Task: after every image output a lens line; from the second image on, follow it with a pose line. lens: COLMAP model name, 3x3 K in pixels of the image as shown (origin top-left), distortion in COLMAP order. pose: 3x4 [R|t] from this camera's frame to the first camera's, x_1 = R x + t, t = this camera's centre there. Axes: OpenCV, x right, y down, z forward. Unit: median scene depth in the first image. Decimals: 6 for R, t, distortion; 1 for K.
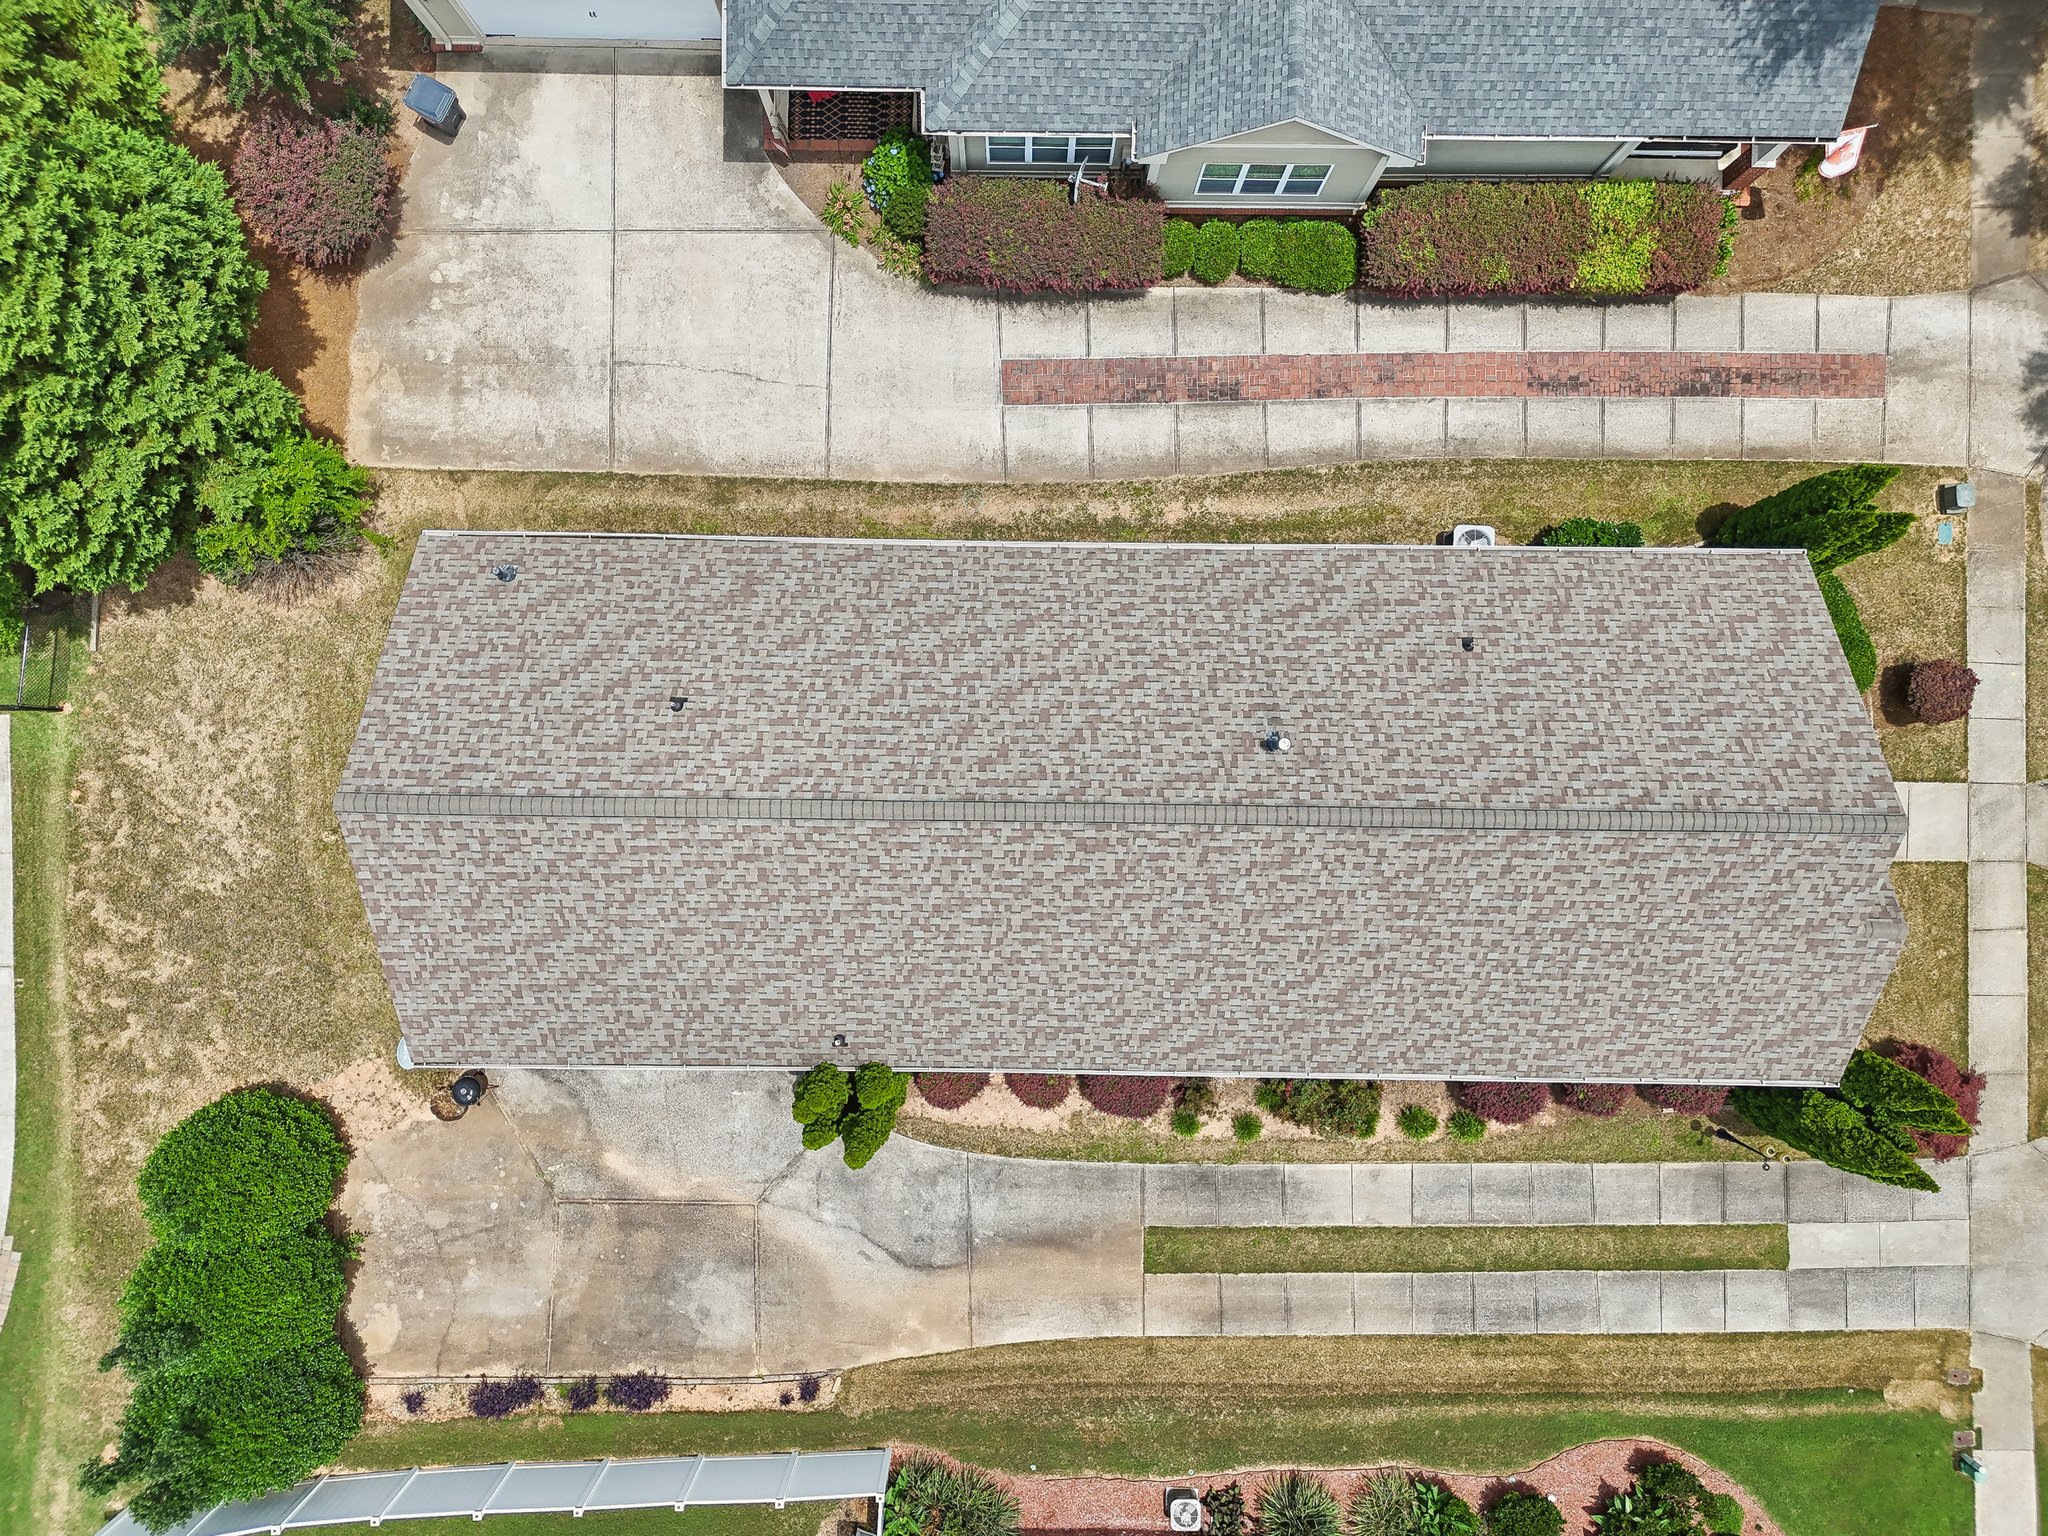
lens RADIAL K [[1405.0, 0, 1024.0], [0, 1405.0, 768.0], [0, 0, 1]] dist [0.031881, -0.001019]
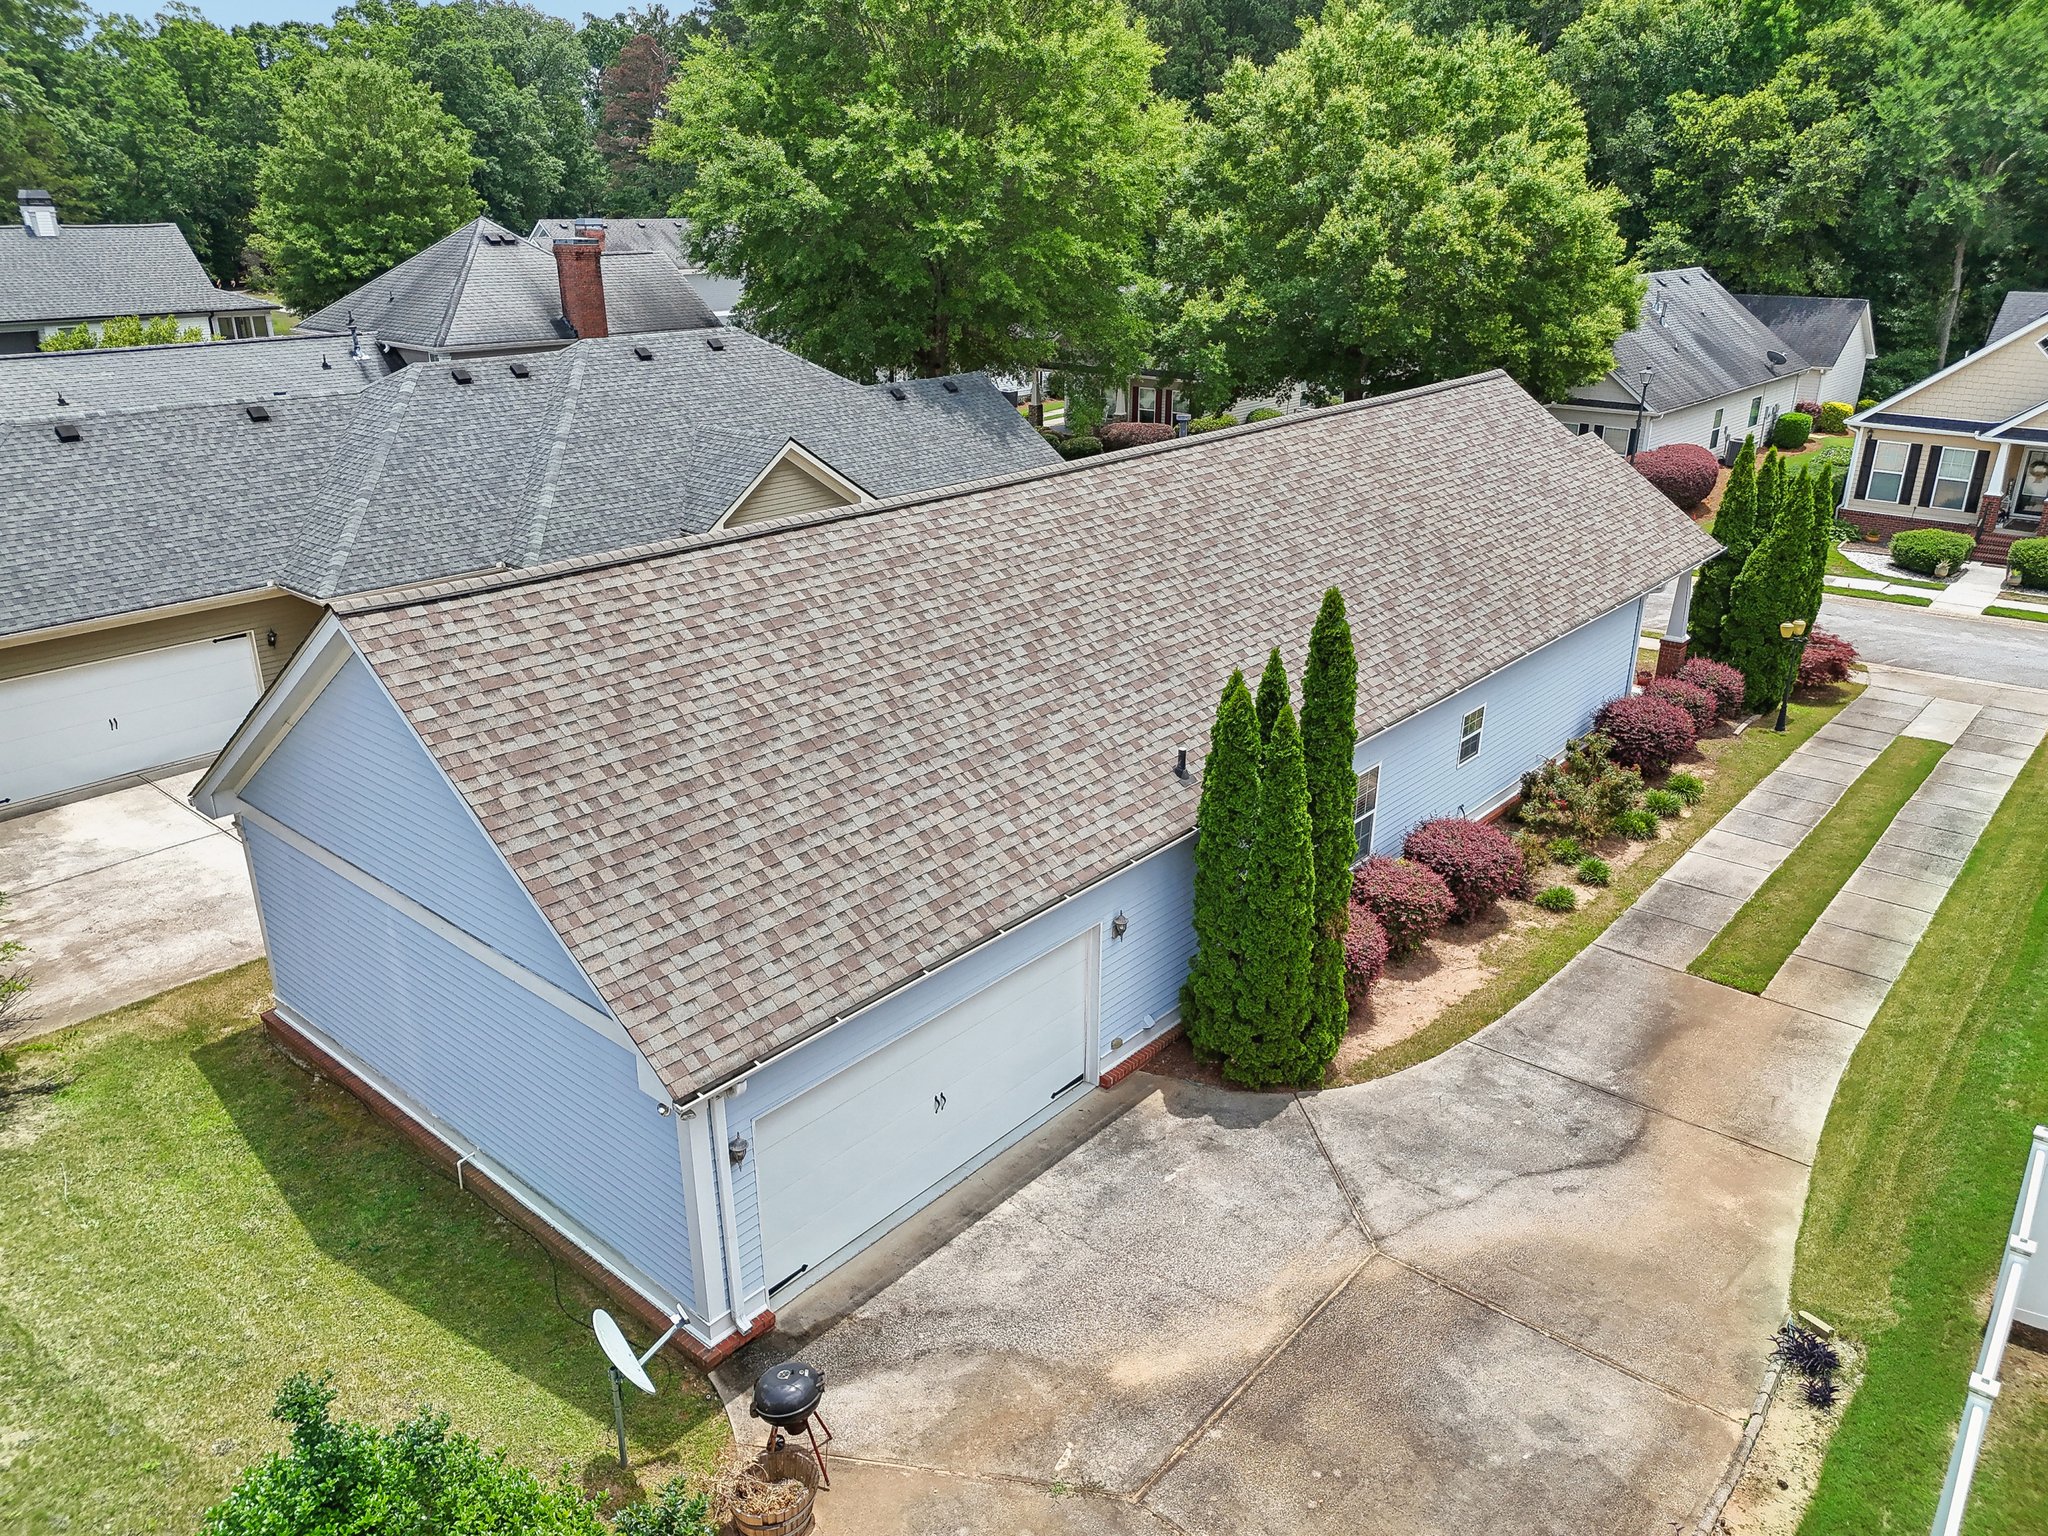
lens RADIAL K [[1405.0, 0, 1024.0], [0, 1405.0, 768.0], [0, 0, 1]] dist [0.031881, -0.001019]
pose [[0.648919, -0.309132, 0.695228, -0.563581], [0.760853, 0.260286, -0.594436, 0.465902], [0.002801, 0.914707, 0.404108, 0.643959]]
